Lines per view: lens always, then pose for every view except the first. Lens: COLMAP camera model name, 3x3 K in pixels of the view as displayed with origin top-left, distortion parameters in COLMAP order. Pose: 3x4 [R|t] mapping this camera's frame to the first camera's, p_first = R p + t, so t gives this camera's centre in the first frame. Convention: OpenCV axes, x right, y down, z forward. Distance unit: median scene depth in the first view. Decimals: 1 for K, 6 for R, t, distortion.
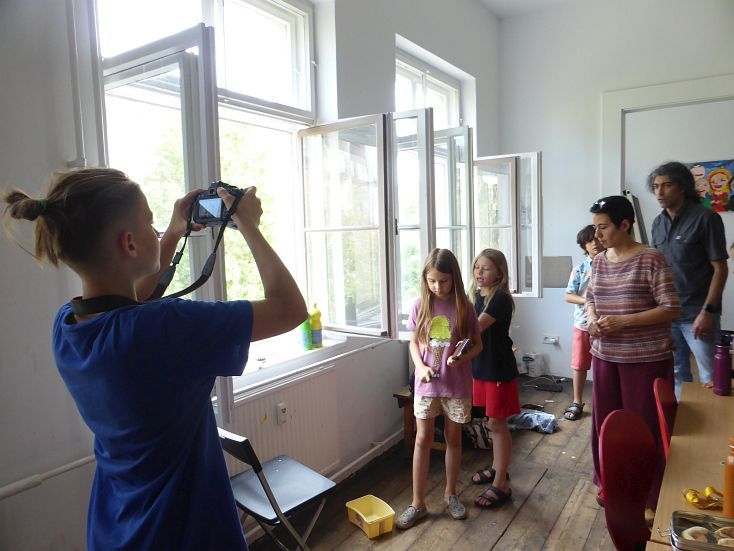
lens RADIAL K [[531.1, 0, 370.0], [0, 531.1, 277.3], [0, 0, 1]] dist [-0.042807, 0.022839]
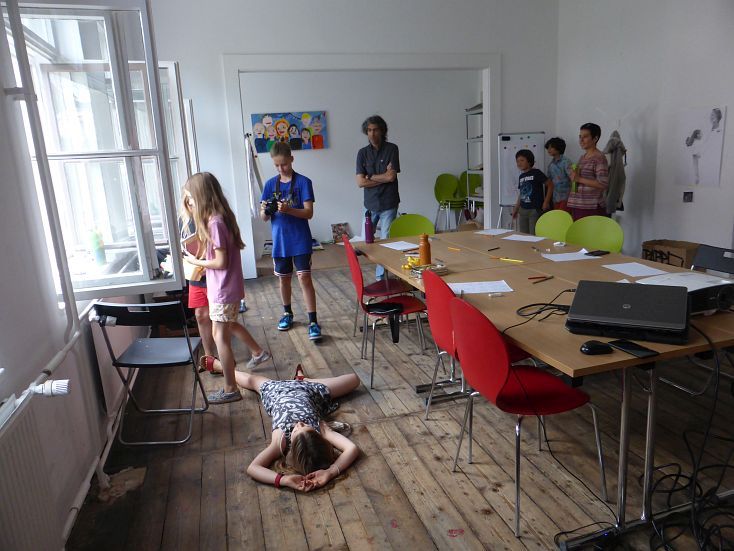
lens RADIAL K [[531.1, 0, 361.4], [0, 531.1, 279.0], [0, 0, 1]] dist [-0.042807, 0.022839]
pose [[0.662086, -0.171630, 0.729510, -0.406417], [0.097212, 0.984867, 0.143480, 0.039631], [-0.743096, -0.024078, 0.668751, -0.134867]]
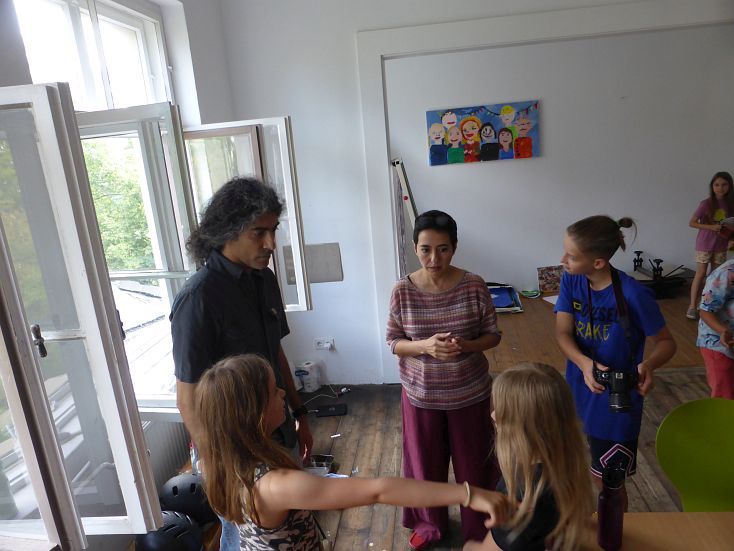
lens RADIAL K [[531.1, 0, 362.2], [0, 531.1, 279.5], [0, 0, 1]] dist [-0.042807, 0.022839]
pose [[0.896882, -0.155708, 0.413955, 0.083528], [0.096472, 0.982314, 0.160477, -0.133520], [-0.431621, -0.103994, 0.896041, 0.301261]]
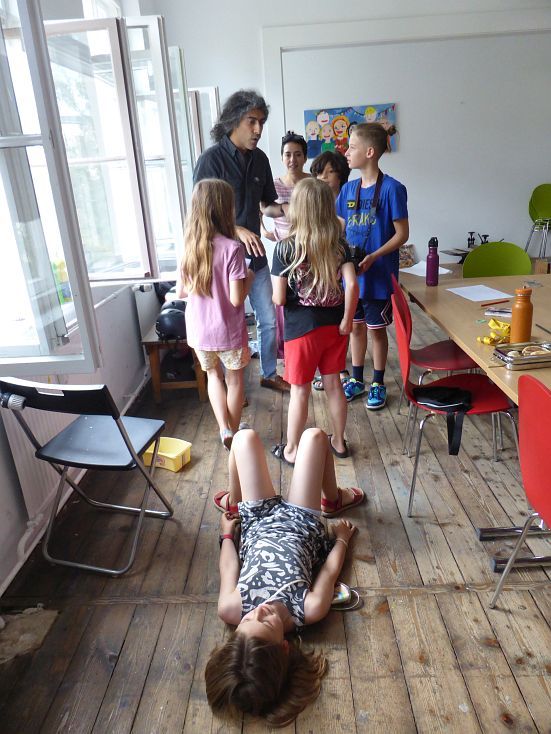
lens RADIAL K [[531.1, 0, 269.9], [0, 531.1, 364.9], [0, 0, 1]] dist [-0.042807, 0.022839]
pose [[0.851548, -0.196936, 0.485883, -0.184847], [0.082680, 0.965616, 0.246476, 0.031750], [-0.517716, -0.169713, 0.838551, 0.040198]]
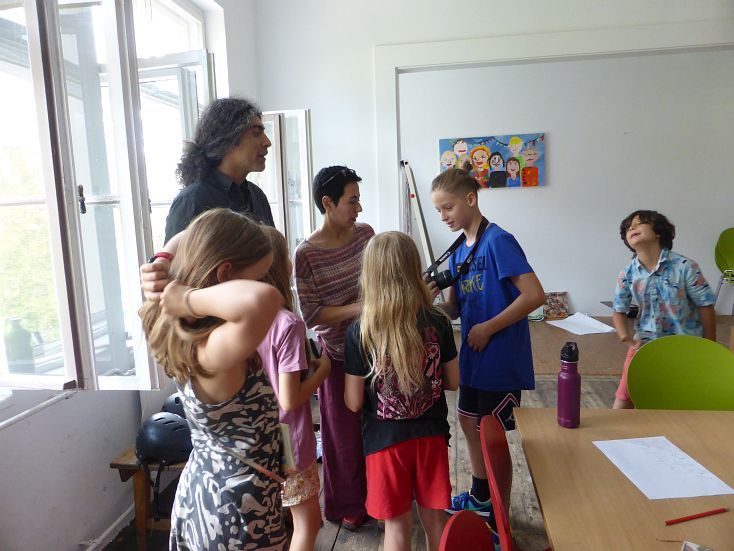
lens RADIAL K [[531.1, 0, 361.9], [0, 531.1, 275.8], [0, 0, 1]] dist [-0.042807, 0.022839]
pose [[0.914889, -0.056243, 0.399769, 0.063955], [0.043312, 0.998207, 0.041315, -0.014828], [-0.401376, -0.020484, 0.915684, 0.236661]]
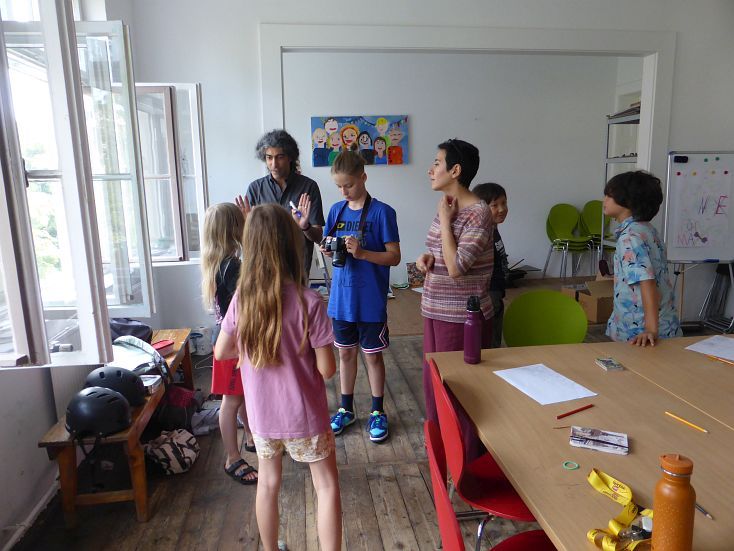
lens RADIAL K [[531.1, 0, 365.2], [0, 531.1, 275.3], [0, 0, 1]] dist [-0.042807, 0.022839]
pose [[0.764635, -0.103305, 0.636130, -0.027115], [0.050292, 0.993624, 0.100909, -0.016203], [-0.642498, -0.045167, 0.764955, 0.221905]]
